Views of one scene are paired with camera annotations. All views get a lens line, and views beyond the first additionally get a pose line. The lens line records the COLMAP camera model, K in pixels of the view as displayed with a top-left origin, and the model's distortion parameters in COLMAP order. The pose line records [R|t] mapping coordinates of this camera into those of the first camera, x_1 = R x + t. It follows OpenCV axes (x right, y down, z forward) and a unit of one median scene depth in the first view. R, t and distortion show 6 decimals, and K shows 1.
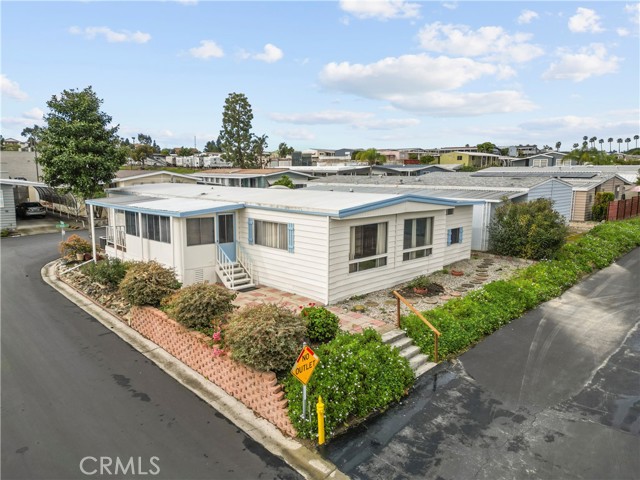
lens RADIAL K [[448.1, 0, 320.0], [0, 448.1, 240.0], [0, 0, 1]] dist [0.074258, -0.056301]
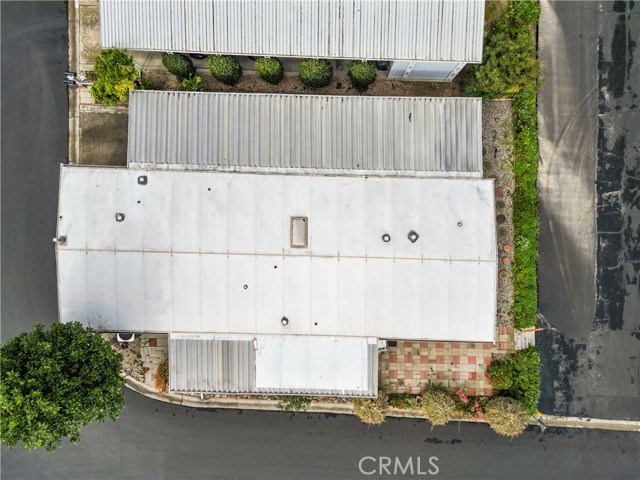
lens RADIAL K [[448.1, 0, 320.0], [0, 448.1, 240.0], [0, 0, 1]] dist [0.074258, -0.056301]
pose [[0.712187, -0.701721, -0.019452, -0.118997], [0.142937, 0.117829, 0.982693, -2.064439], [-0.687284, -0.702641, 0.184218, 1.713433]]
